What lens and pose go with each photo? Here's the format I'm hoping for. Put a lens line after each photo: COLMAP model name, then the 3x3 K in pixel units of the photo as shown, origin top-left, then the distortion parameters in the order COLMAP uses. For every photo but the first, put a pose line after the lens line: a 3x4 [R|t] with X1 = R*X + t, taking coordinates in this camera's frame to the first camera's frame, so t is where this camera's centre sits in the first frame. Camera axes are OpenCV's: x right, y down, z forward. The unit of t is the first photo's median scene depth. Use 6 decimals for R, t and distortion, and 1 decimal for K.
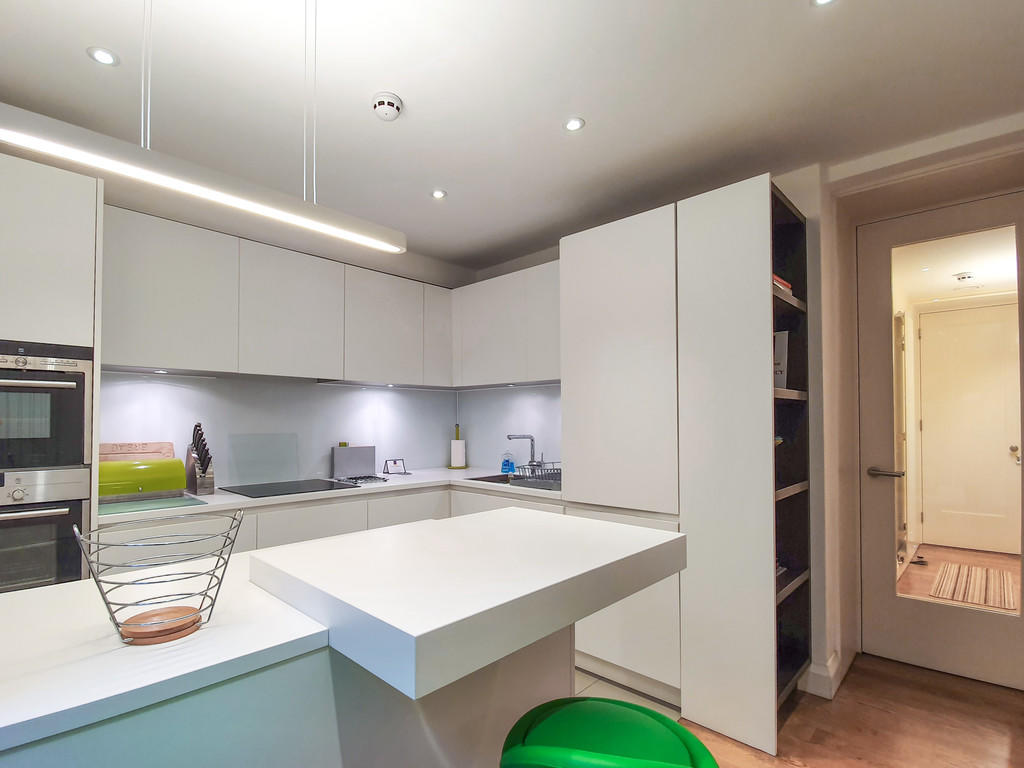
lens RADIAL K [[447.6, 0, 512.5], [0, 447.6, 421.9], [0, 0, 1]] dist [0.001929, -0.000027]
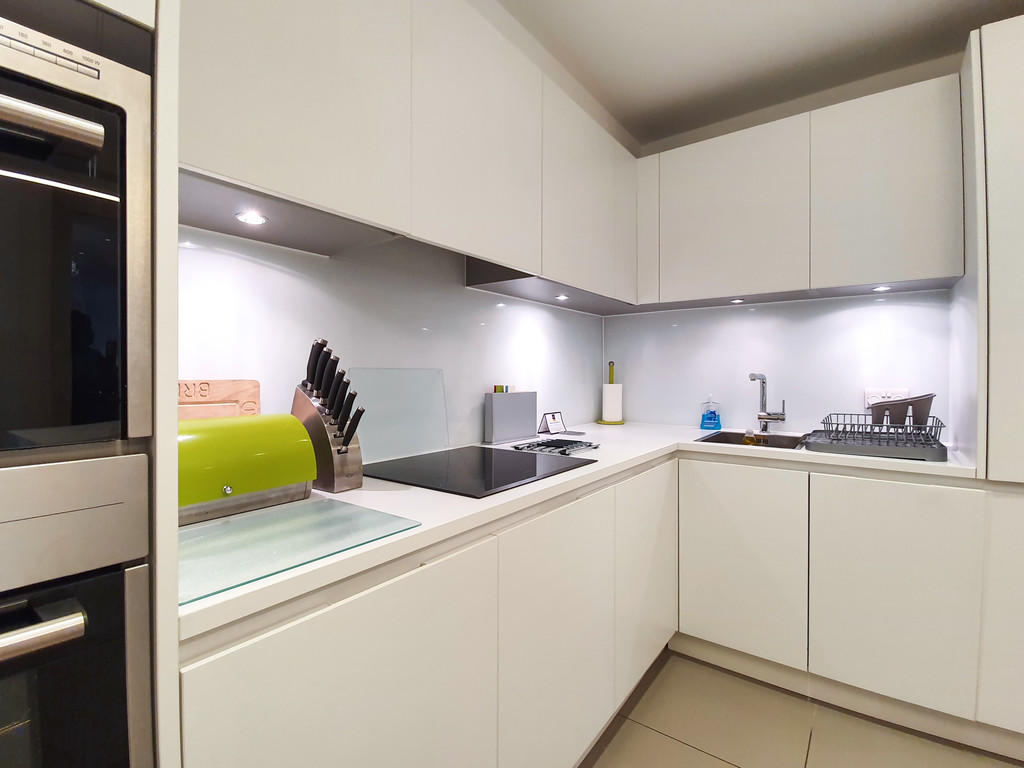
lens RADIAL K [[427.2, 0, 512.0], [0, 427.2, 384.0], [0, 0, 1]] dist [-0.001643, -0.000267]
pose [[0.993214, -0.001978, 0.116282, -0.438788], [-0.000583, 0.999758, 0.021986, 0.031333], [-0.116297, -0.021904, 0.992973, 0.414822]]
